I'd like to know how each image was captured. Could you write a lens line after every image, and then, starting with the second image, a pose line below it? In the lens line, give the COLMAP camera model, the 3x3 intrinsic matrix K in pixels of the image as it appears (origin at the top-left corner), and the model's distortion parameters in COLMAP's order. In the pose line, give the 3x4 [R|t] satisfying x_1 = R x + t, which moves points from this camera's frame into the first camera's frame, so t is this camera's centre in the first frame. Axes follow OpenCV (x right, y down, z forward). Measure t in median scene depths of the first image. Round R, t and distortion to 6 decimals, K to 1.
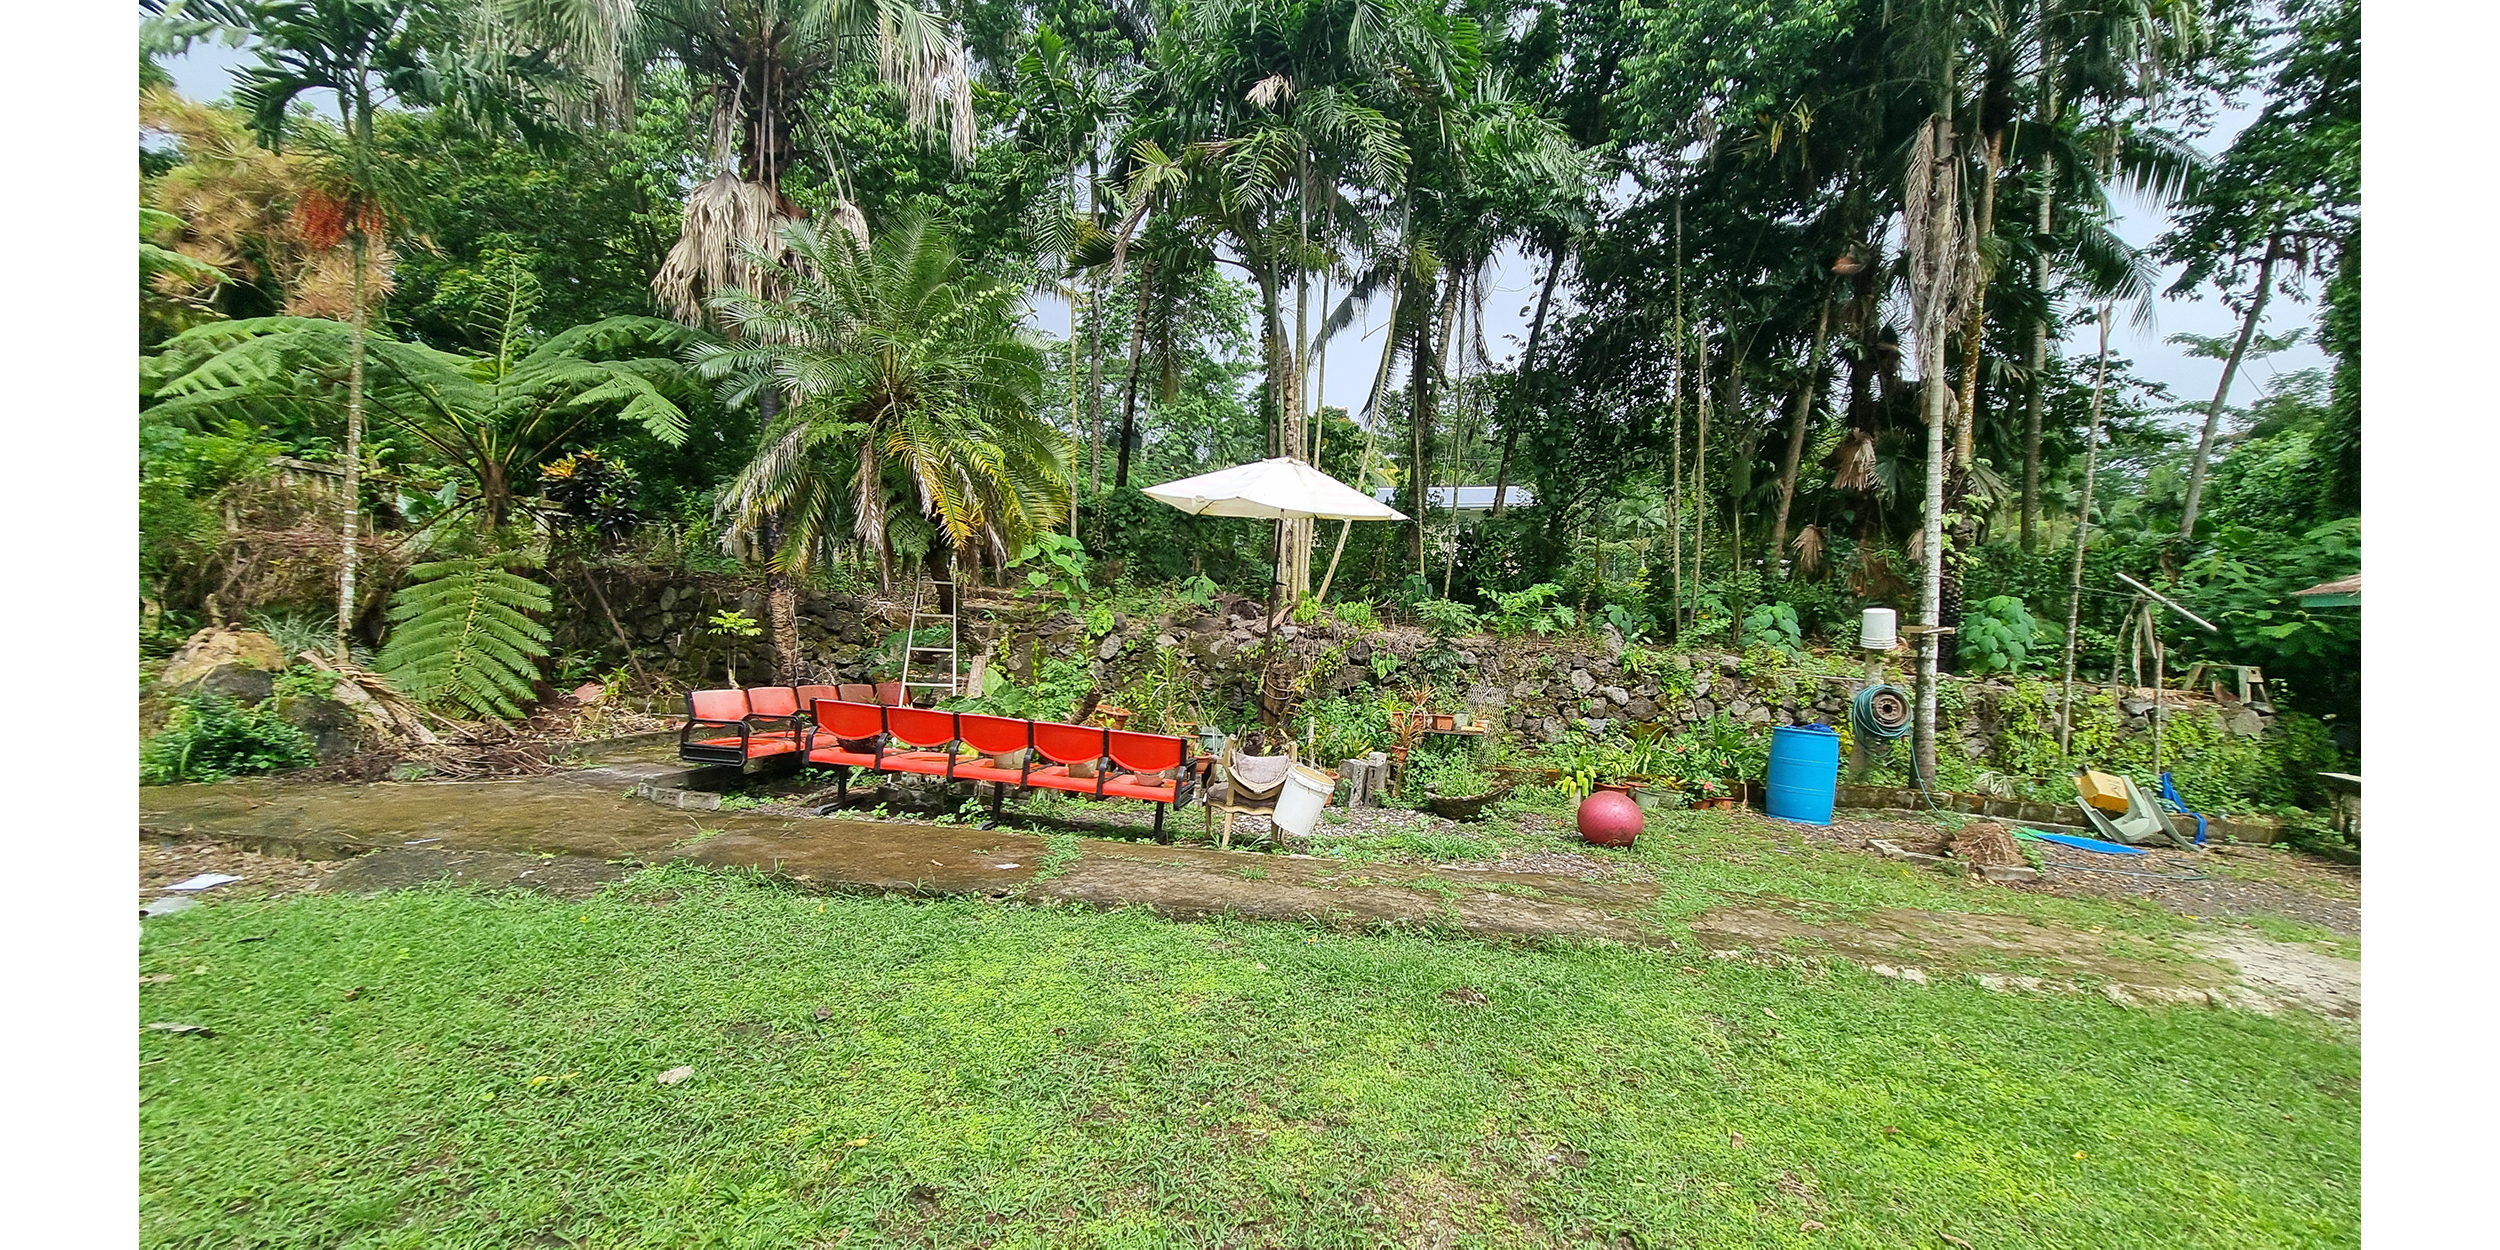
lens RADIAL K [[905.4, 0, 1254.3], [0, 905.4, 641.9], [0, 0, 1]] dist [0.002042, -0.001822]
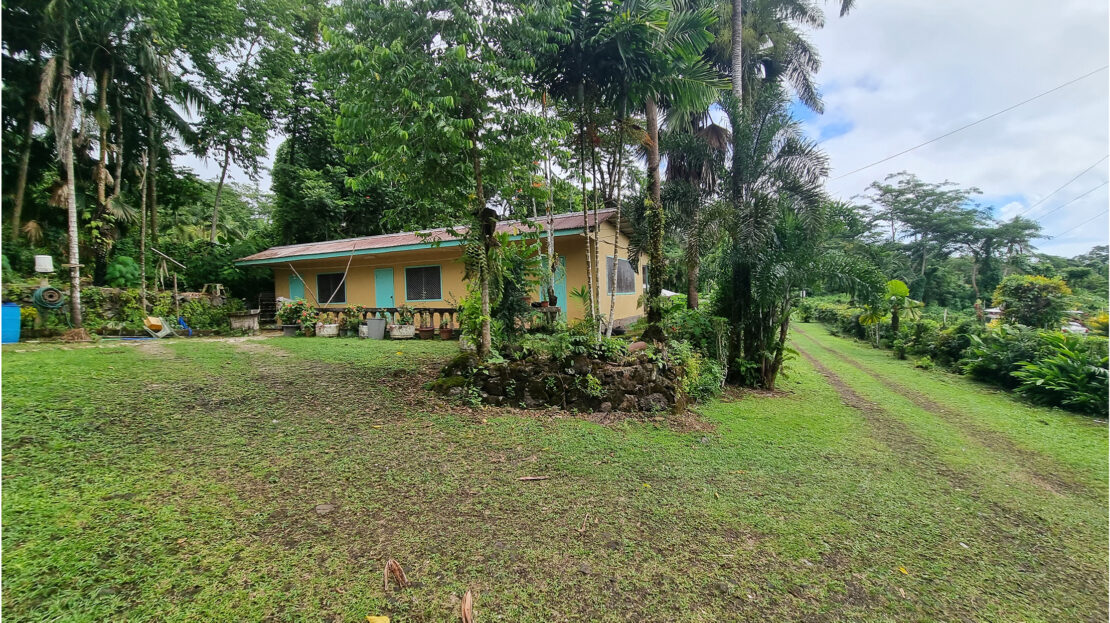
lens RADIAL K [[447.4, 0, 553.8], [0, 447.4, 312.7], [0, 0, 1]] dist [-0.002595, -0.001030]
pose [[0.233008, -0.066282, 0.970213, -0.121501], [0.025856, 0.997744, 0.061953, 0.060504], [-0.972131, 0.010651, 0.234196, -0.466813]]
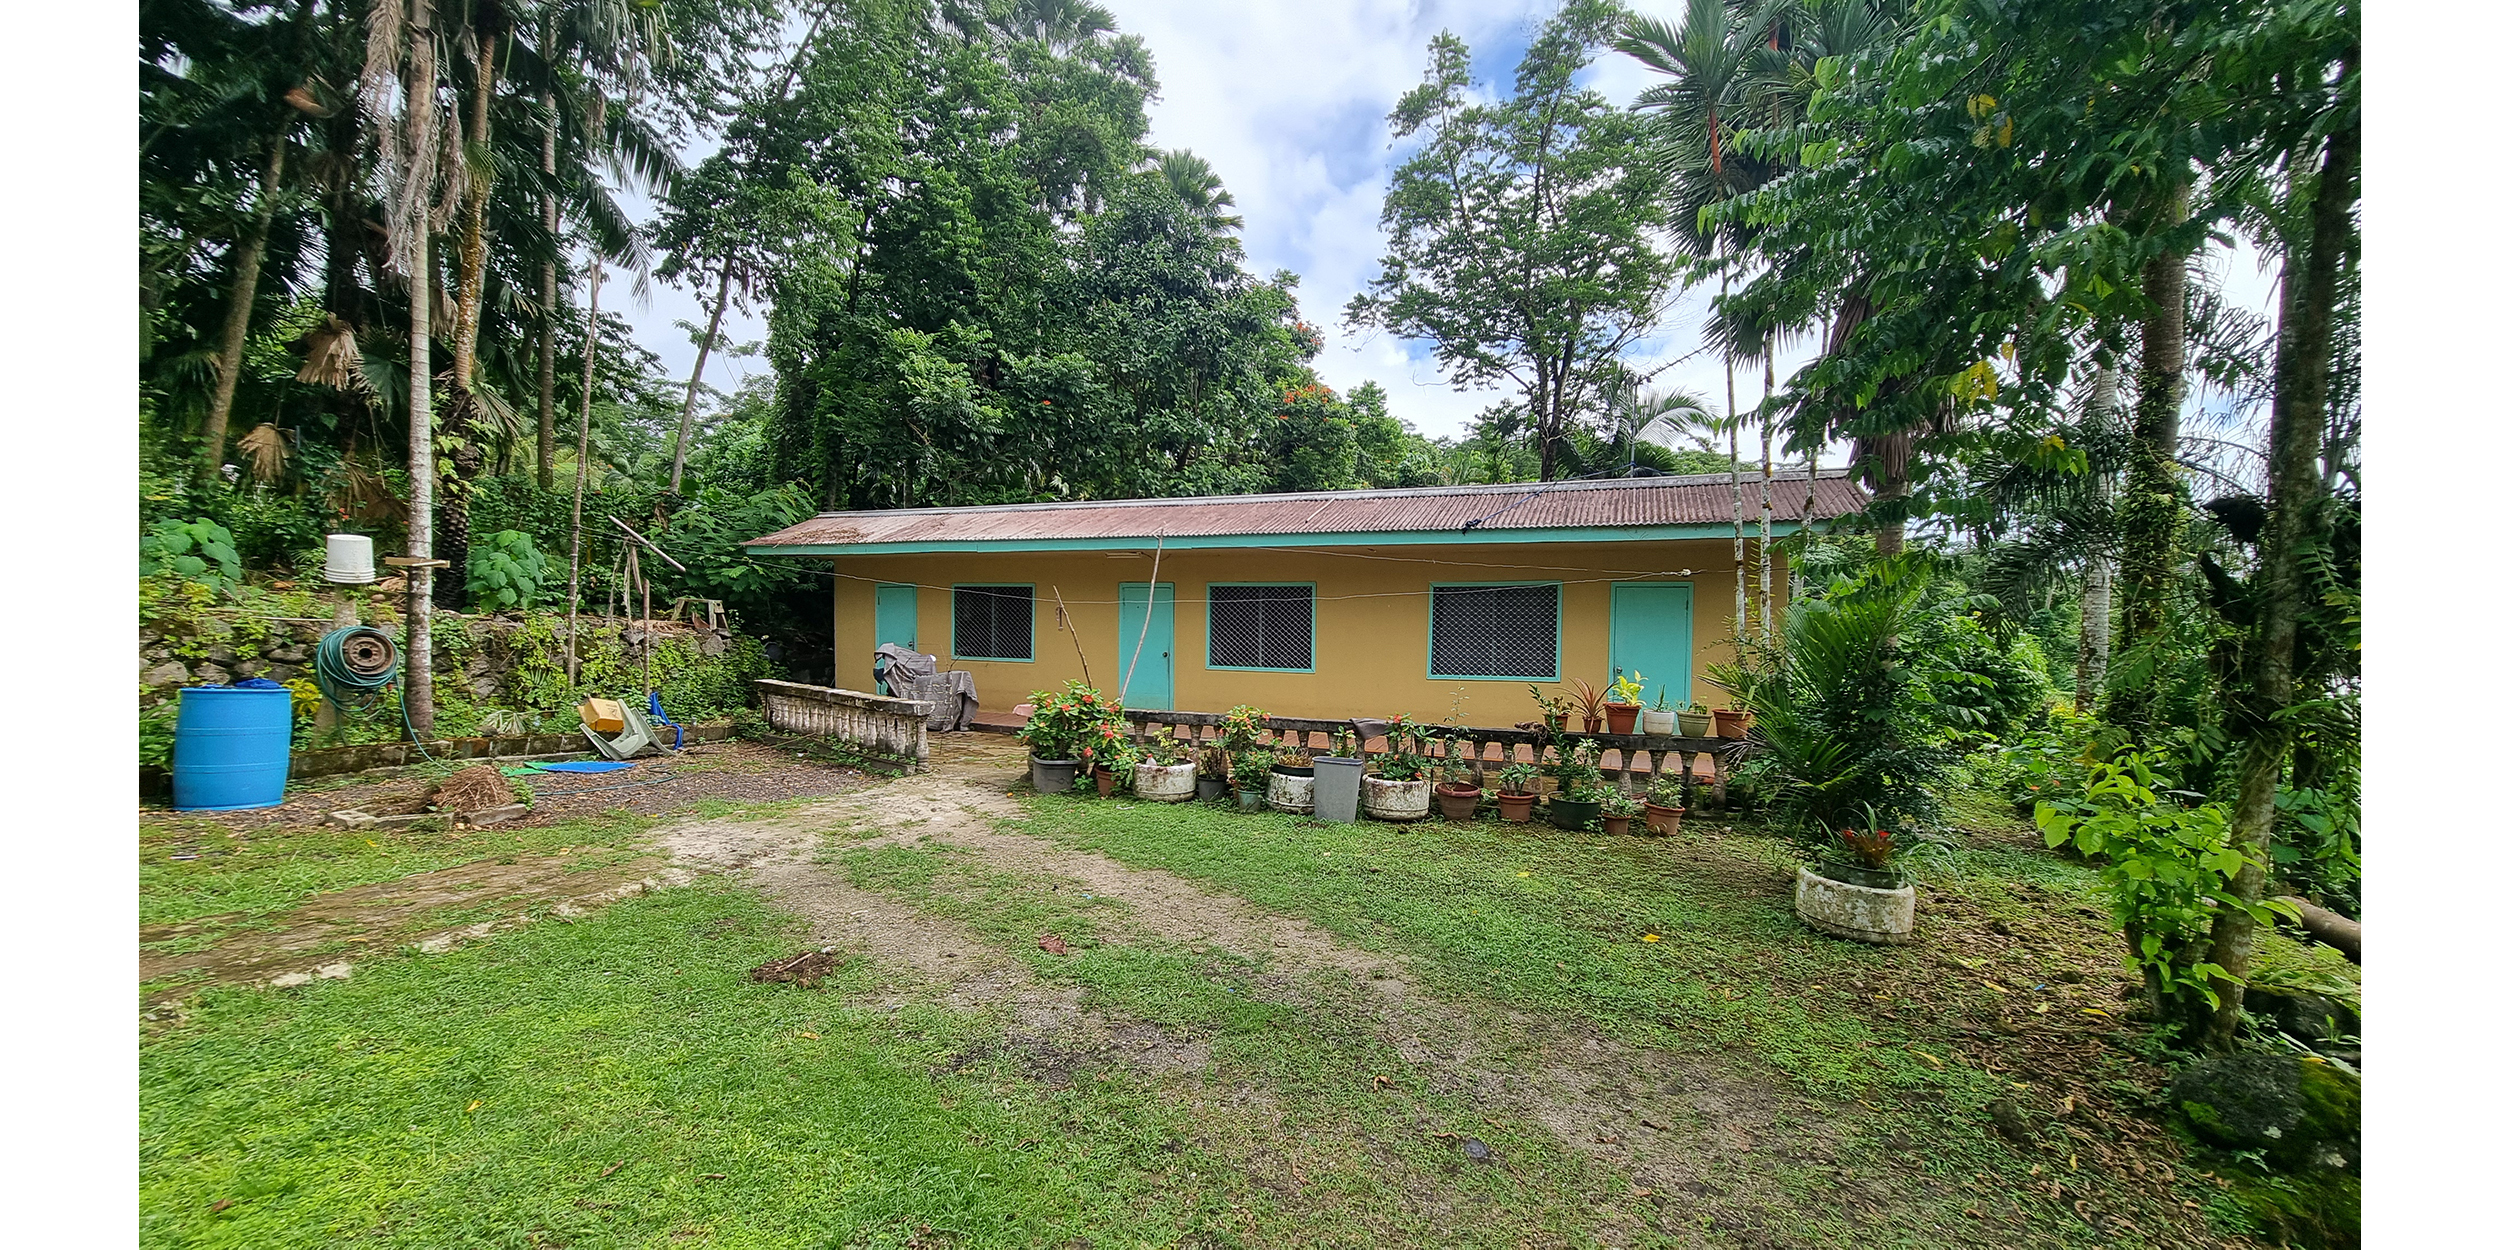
lens RADIAL K [[905.4, 0, 1260.4], [0, 905.4, 639.6], [0, 0, 1]] dist [0.002042, -0.001822]
pose [[0.213603, -0.051091, 0.975584, 0.037018], [-0.014408, 0.998358, 0.055438, 0.001210], [-0.976814, -0.025898, 0.212516, -0.001897]]
